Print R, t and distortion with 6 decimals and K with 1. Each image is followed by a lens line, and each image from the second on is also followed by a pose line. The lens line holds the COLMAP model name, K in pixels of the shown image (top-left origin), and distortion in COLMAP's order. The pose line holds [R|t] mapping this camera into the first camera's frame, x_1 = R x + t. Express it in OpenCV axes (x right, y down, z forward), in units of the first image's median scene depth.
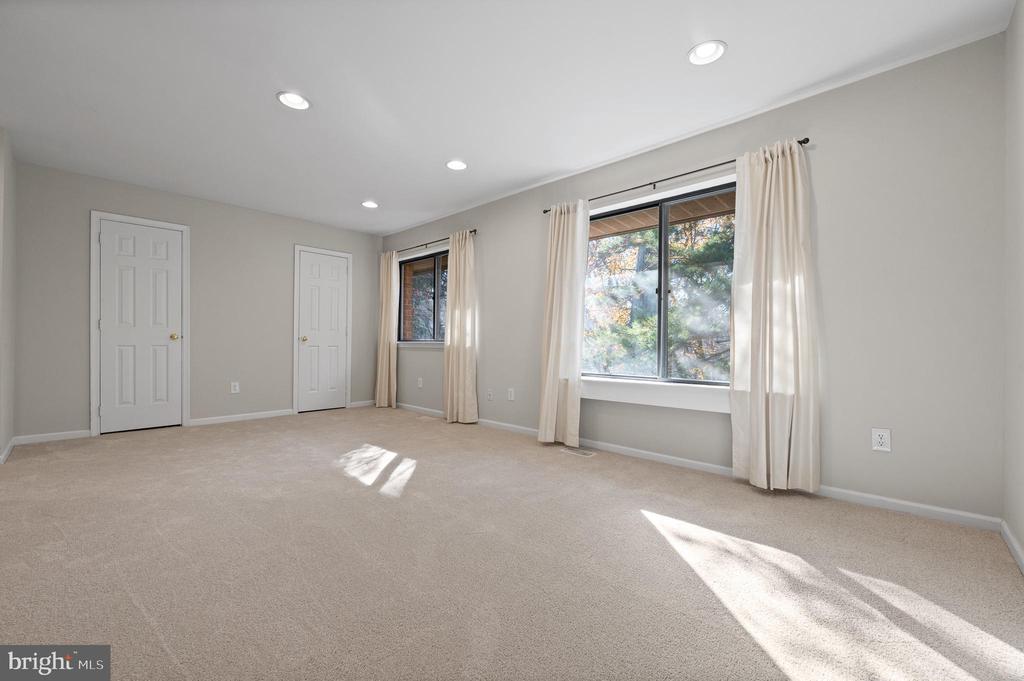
lens RADIAL K [[412.5, 0, 522.8], [0, 412.5, 329.3], [0, 0, 1]] dist [-0.000403, 0.000077]
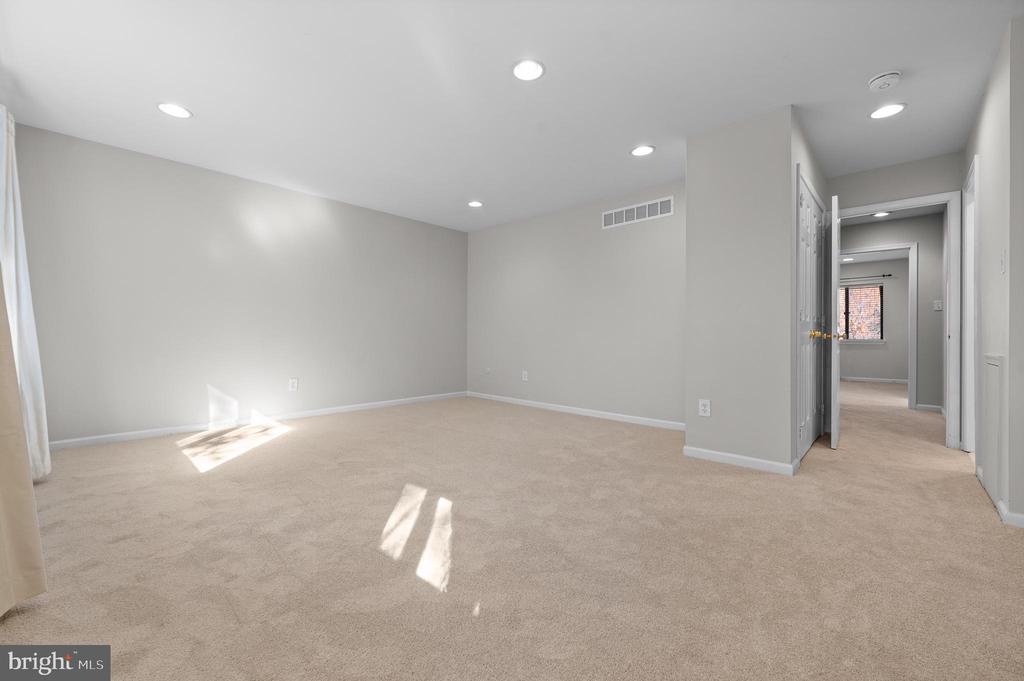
lens RADIAL K [[410.6, 0, 514.8], [0, 410.6, 336.8], [0, 0, 1]] dist [0.000813, 0.000177]
pose [[-0.999536, -0.003136, 0.030287, -0.402332], [-0.004049, 0.999538, -0.030136, 0.048584], [-0.030178, -0.030244, -0.999087, 1.365872]]
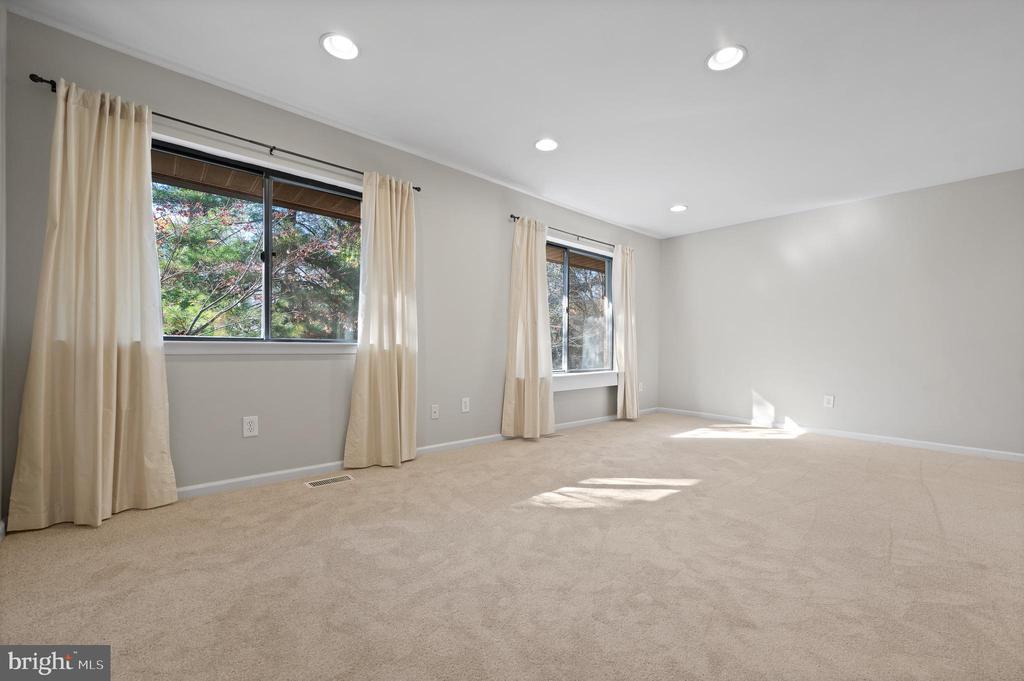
lens RADIAL K [[413.4, 0, 512.8], [0, 413.4, 344.3], [0, 0, 1]] dist [-0.000103, 0.000028]
pose [[0.102811, -0.000711, 0.994701, -1.043980], [-0.045371, 0.998956, 0.005403, 0.023683], [-0.993666, -0.045686, 0.102671, 0.963805]]
